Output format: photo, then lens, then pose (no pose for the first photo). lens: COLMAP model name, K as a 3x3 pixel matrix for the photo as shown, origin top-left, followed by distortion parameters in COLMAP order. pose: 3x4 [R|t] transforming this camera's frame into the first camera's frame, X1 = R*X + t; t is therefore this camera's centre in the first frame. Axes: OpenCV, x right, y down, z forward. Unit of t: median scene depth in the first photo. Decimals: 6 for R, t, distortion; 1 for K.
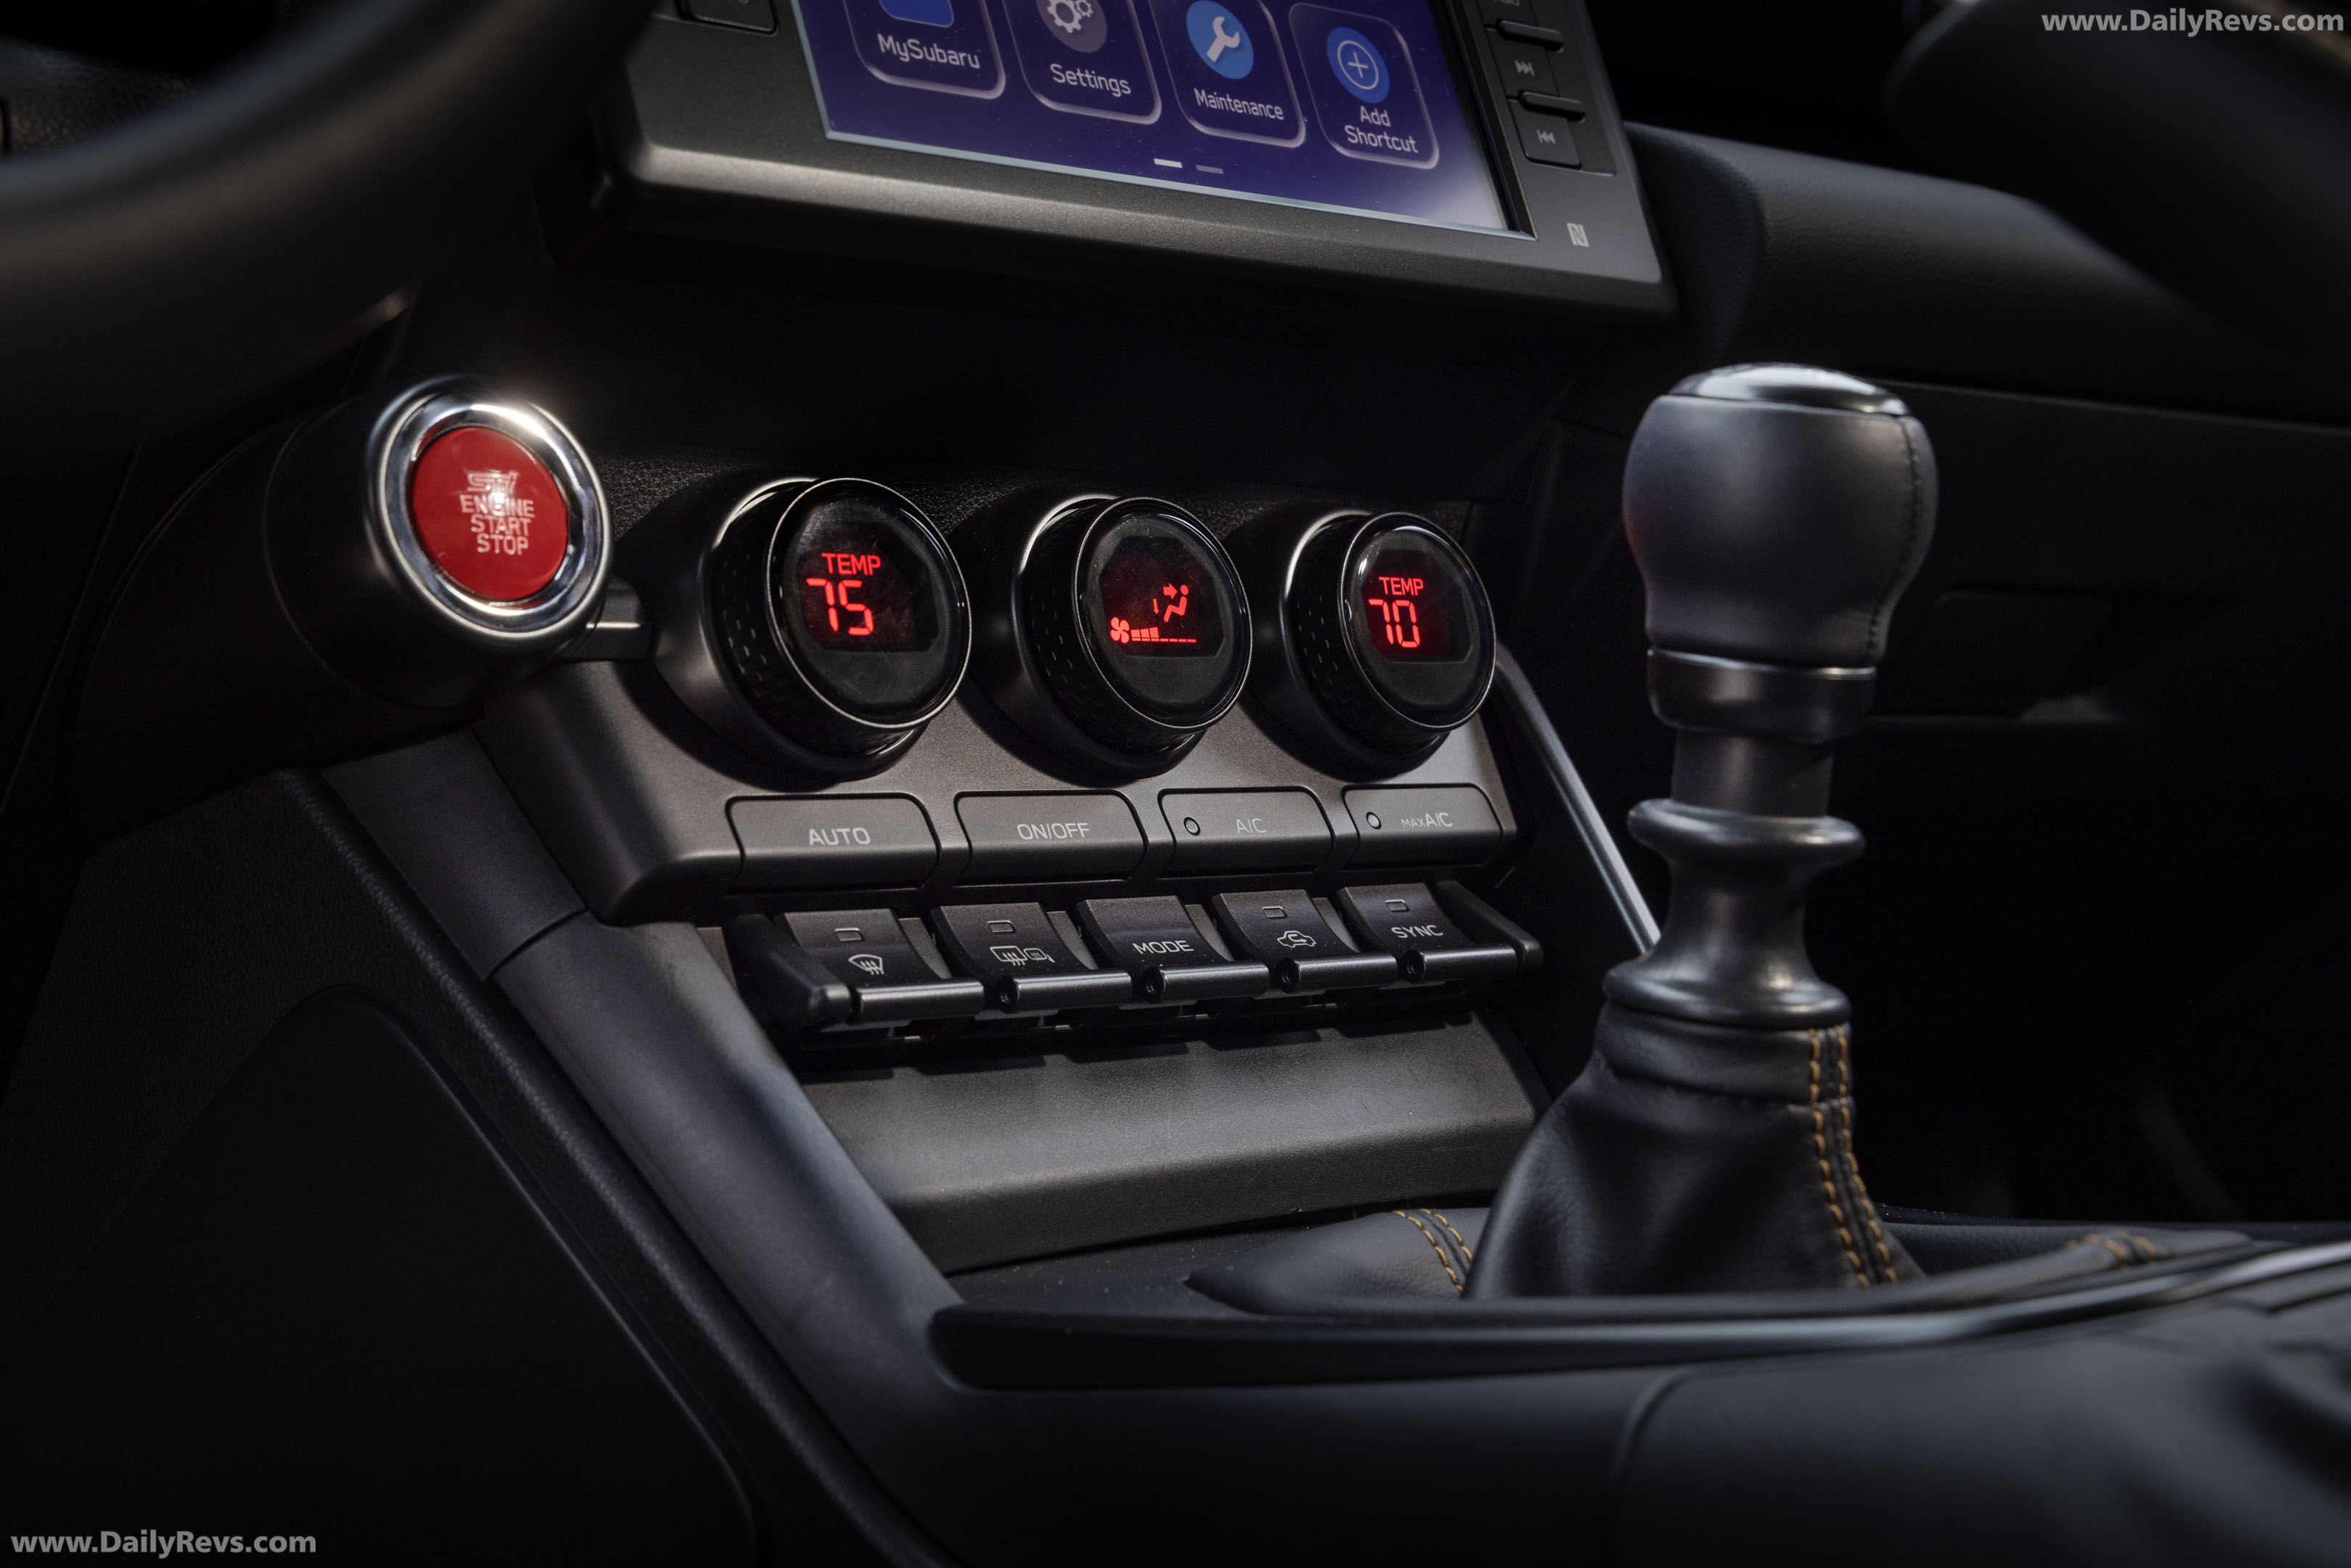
lens RADIAL K [[3585.8, 0, 1165.8], [0, 3585.8, 784.6], [0, 0, 1]] dist [-0.024348, 0.000000]
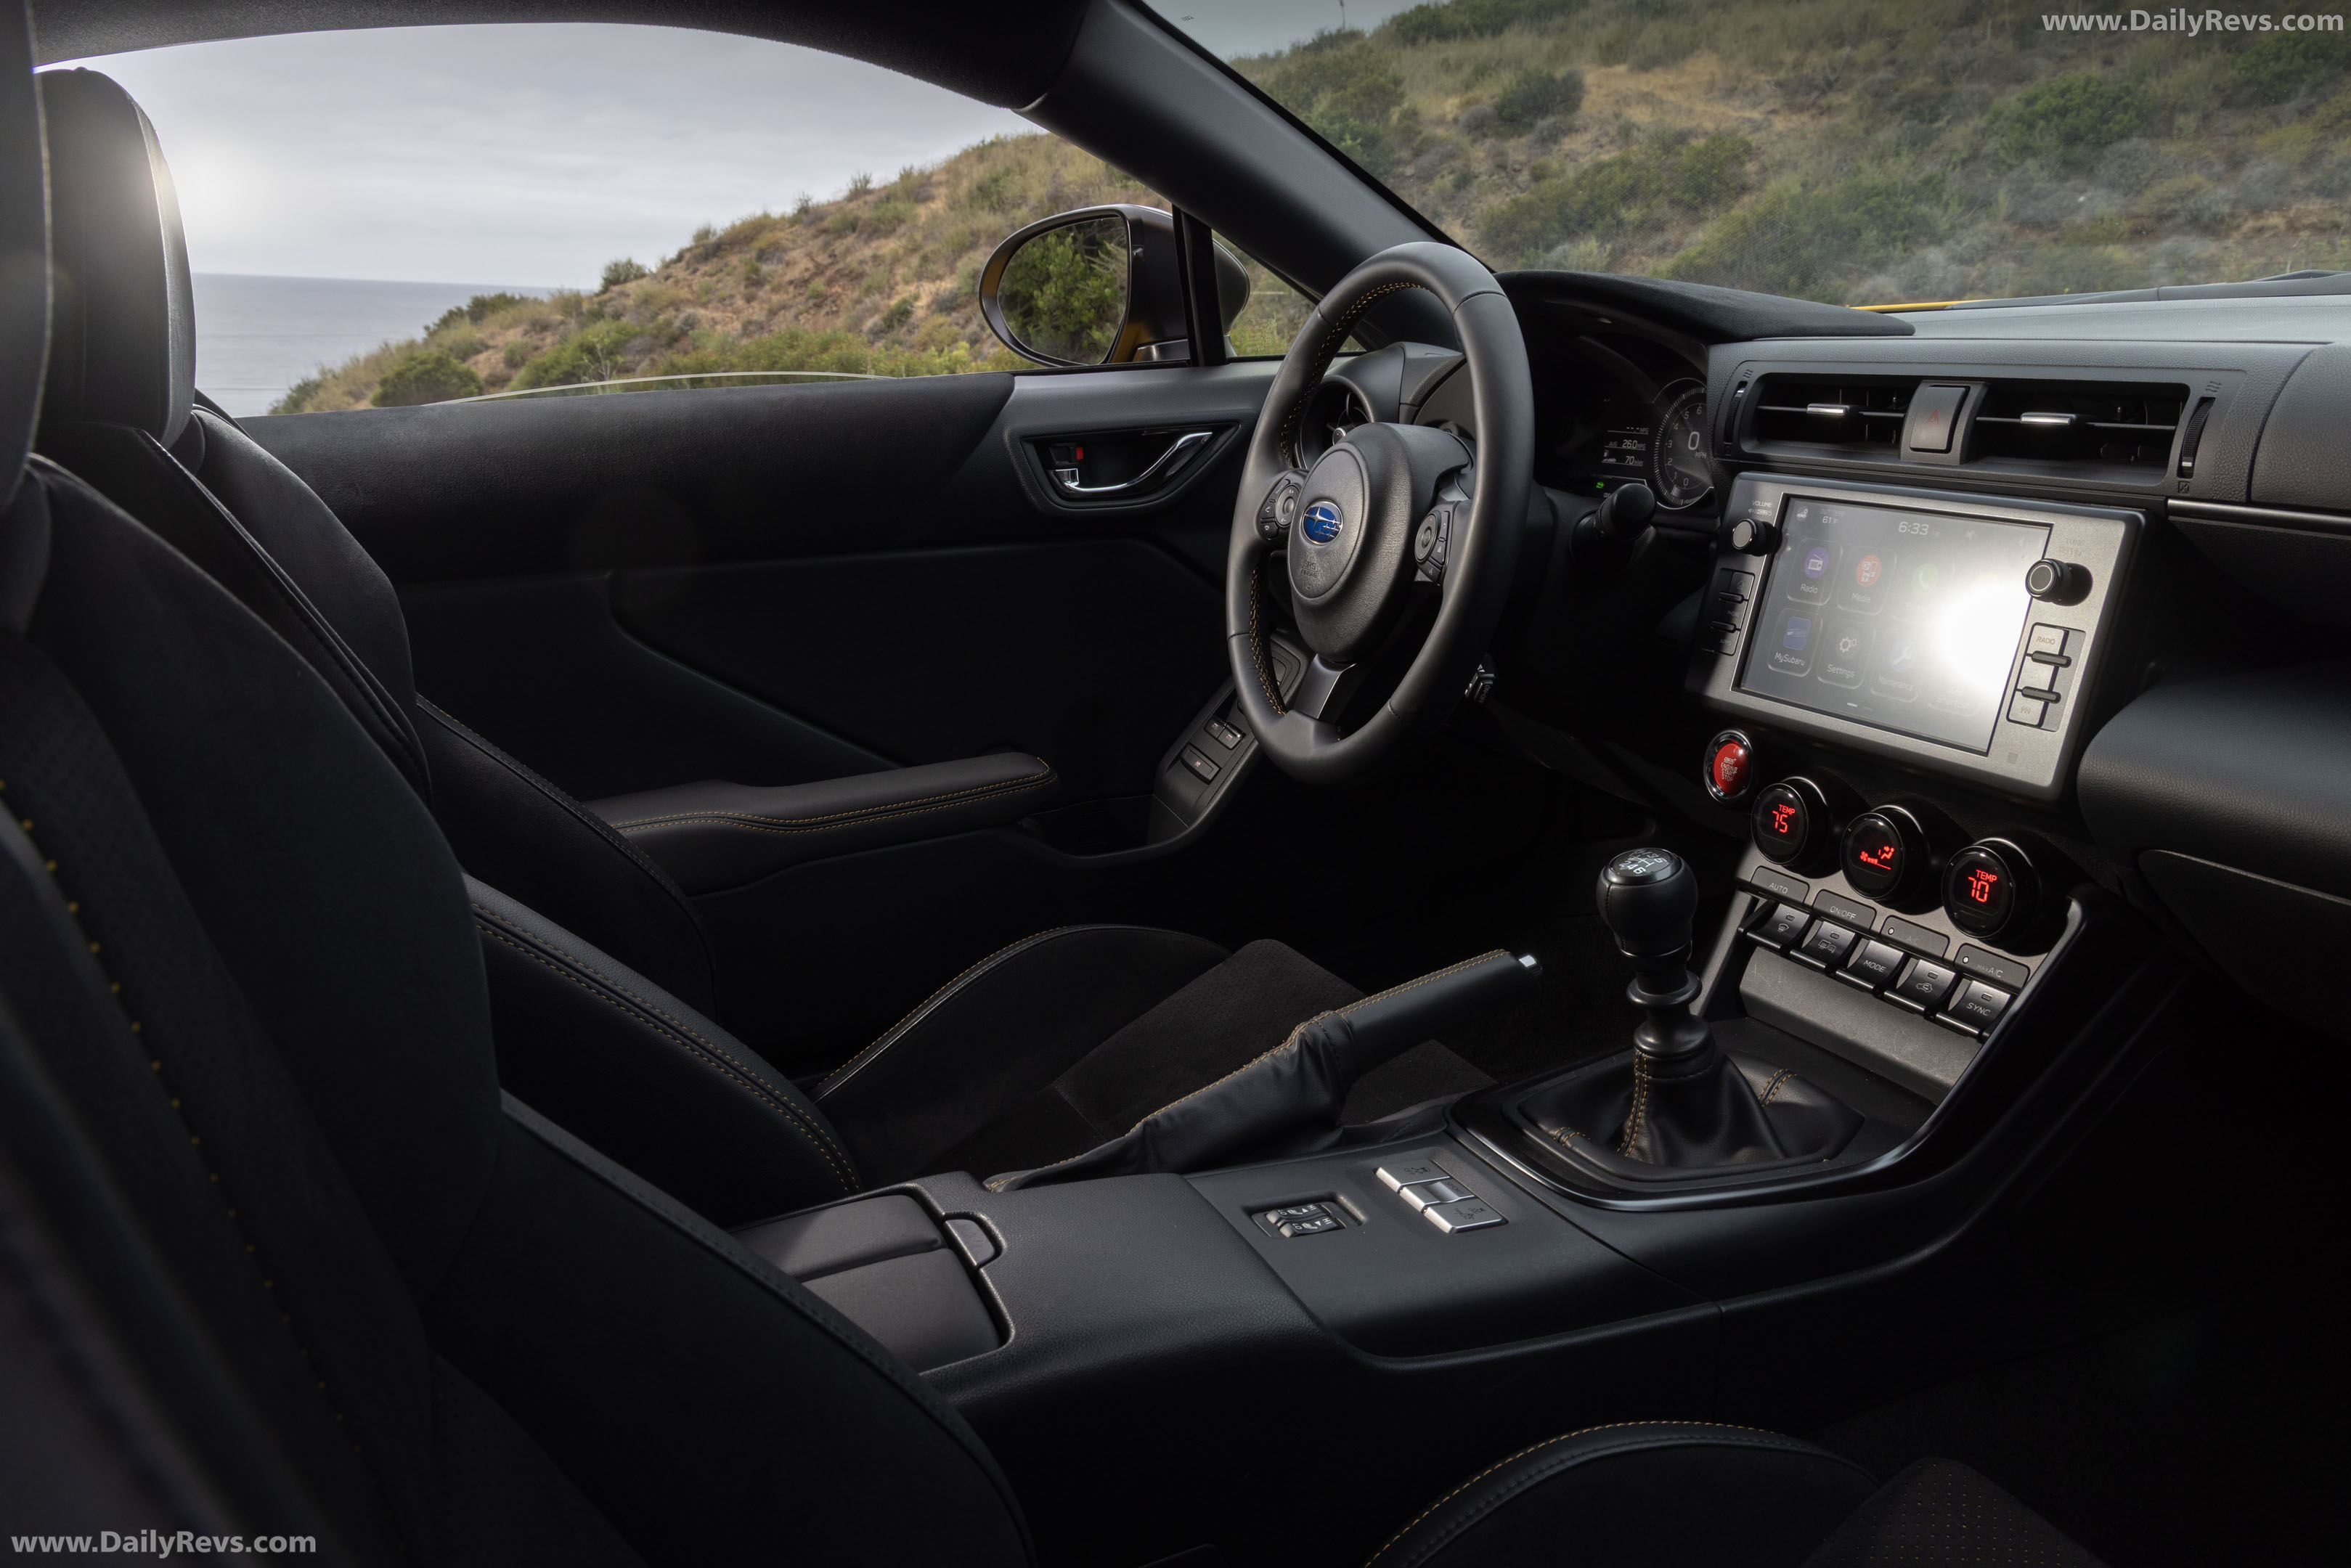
lens RADIAL K [[1893.5, 0, 1177.0], [0, 1893.5, 770.5], [0, 0, 1]] dist [-0.007217, 0.022013]
pose [[-0.351165, 0.302977, -0.885939, 1.484356], [0.105675, 0.952978, 0.284016, -0.590430], [0.930331, 0.006115, -0.366670, 1.038313]]
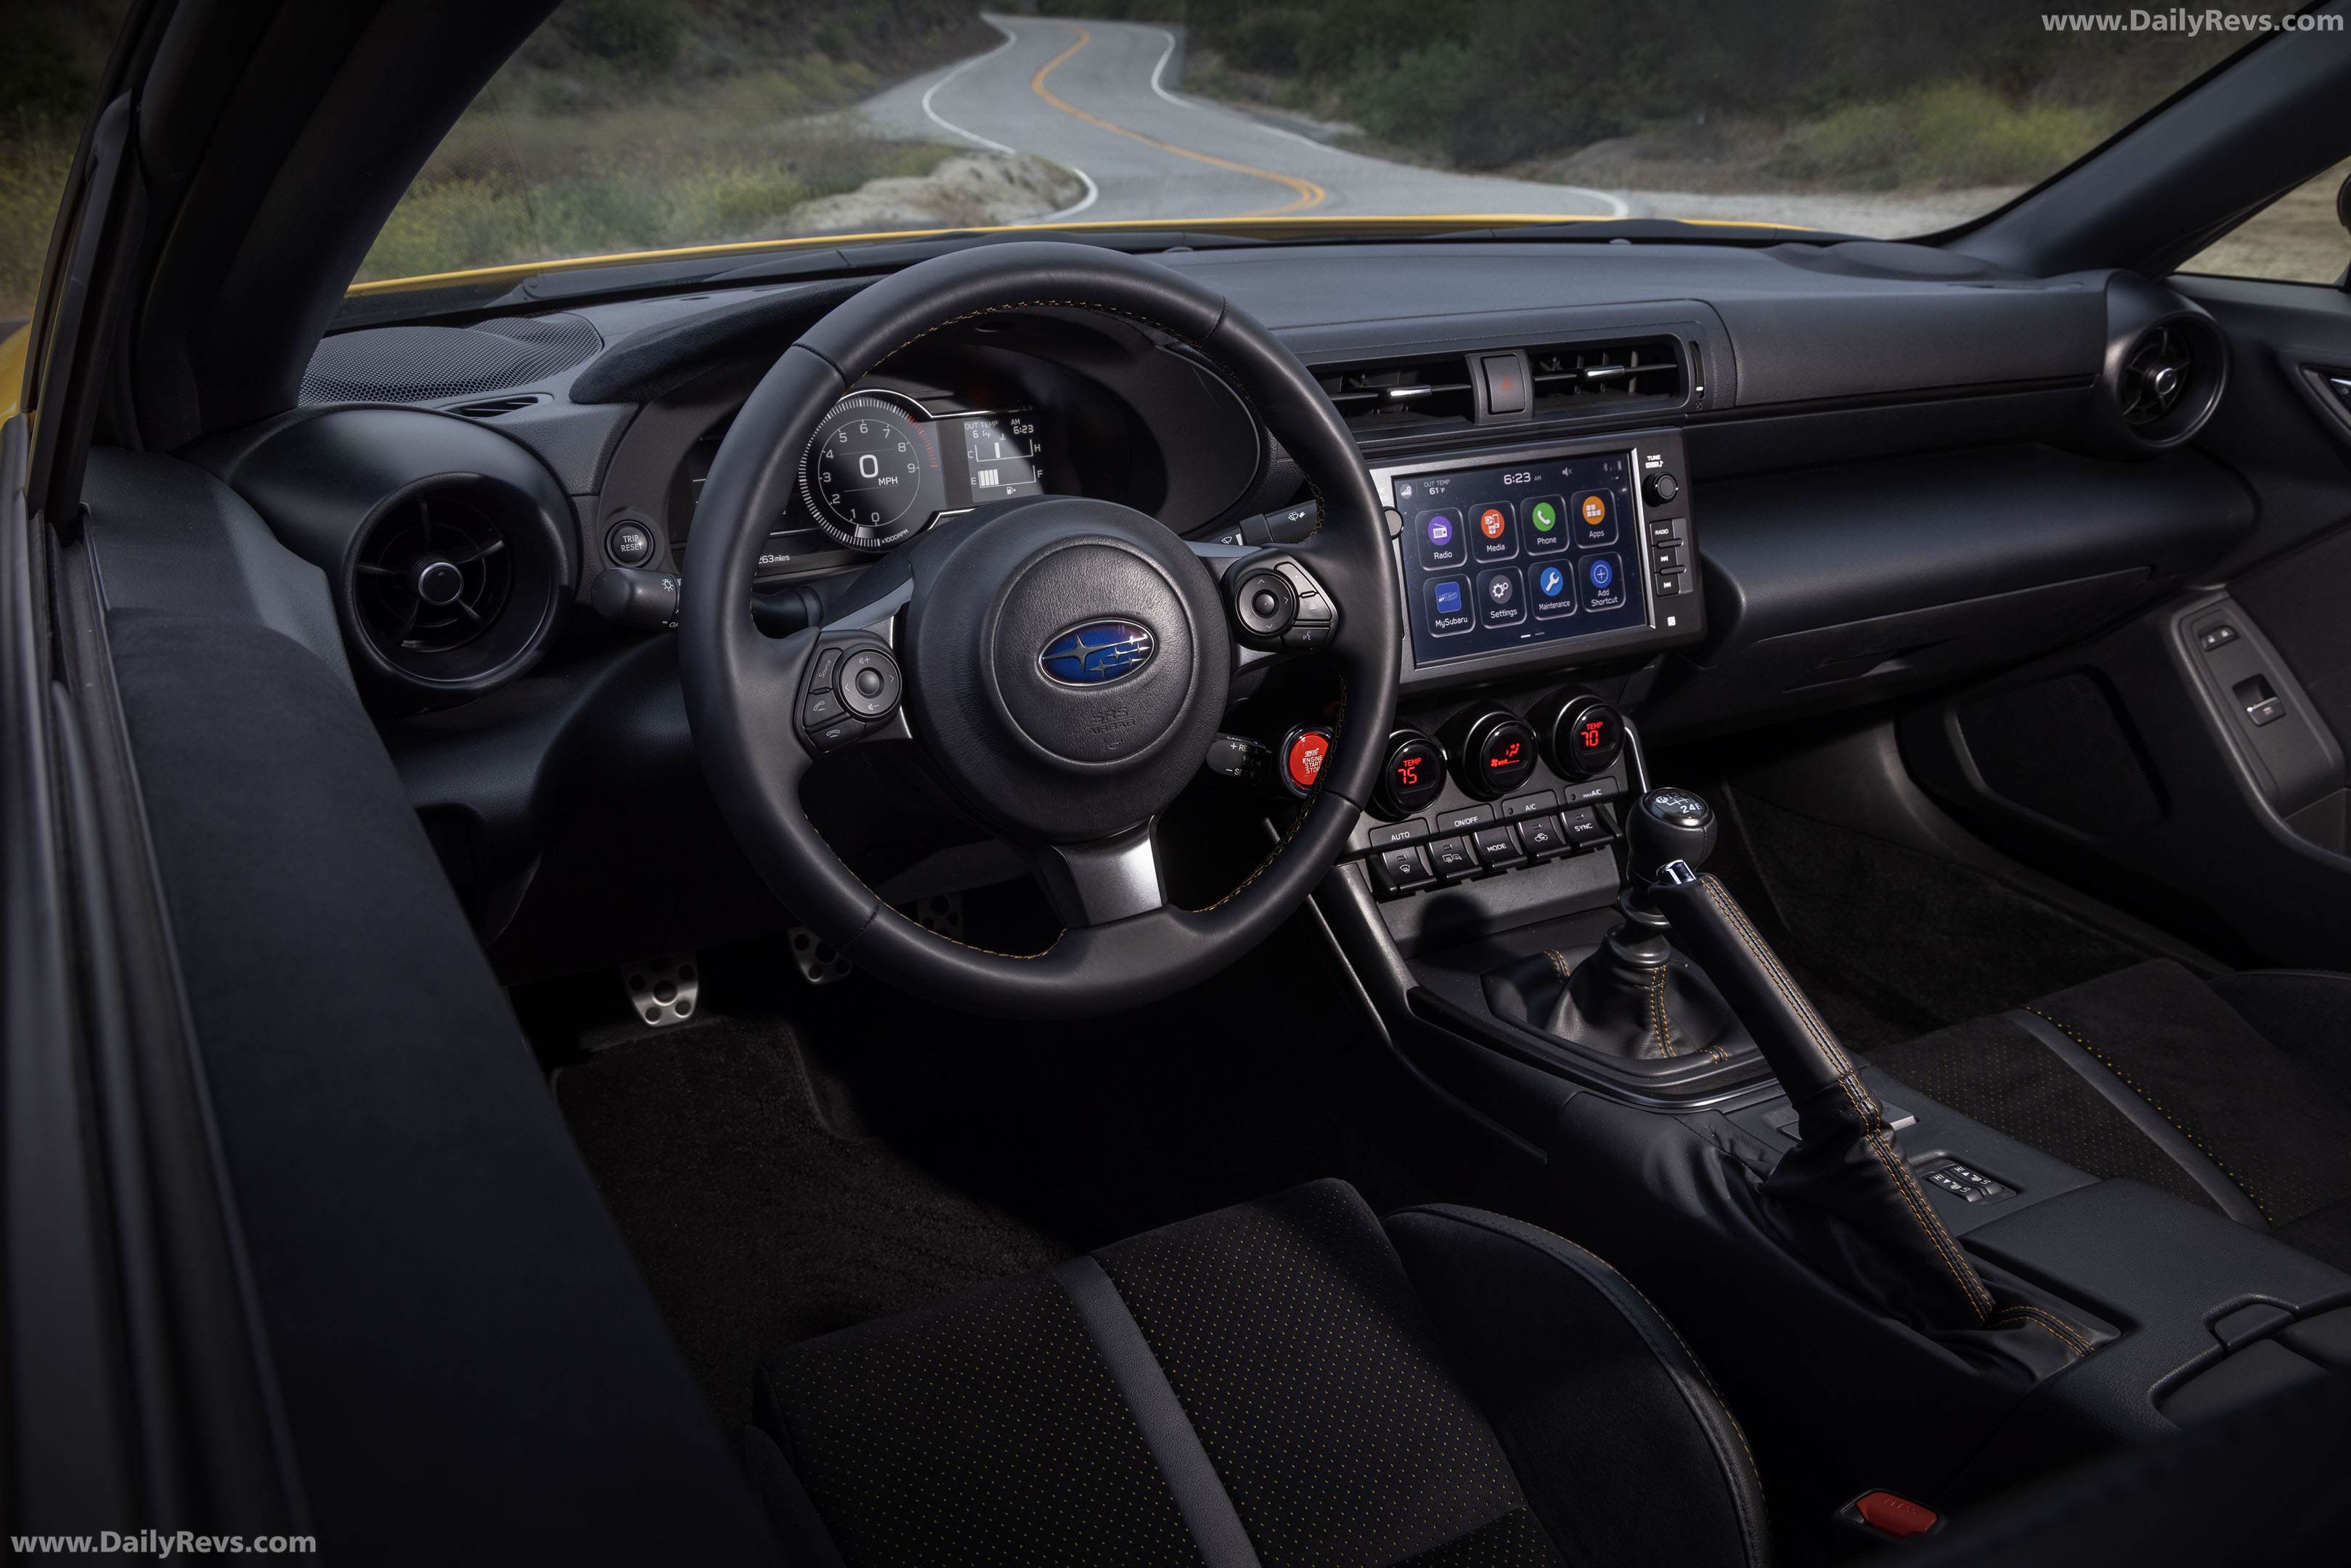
lens RADIAL K [[1904.8, 0, 1155.5], [0, 1904.8, 769.6], [0, 0, 1]] dist [-0.027449, -0.001051]
pose [[0.964728, 0.146449, -0.218754, 0.070225], [-0.048882, 0.916179, 0.397777, -0.718043], [0.258672, -0.373054, 0.891022, -0.646771]]
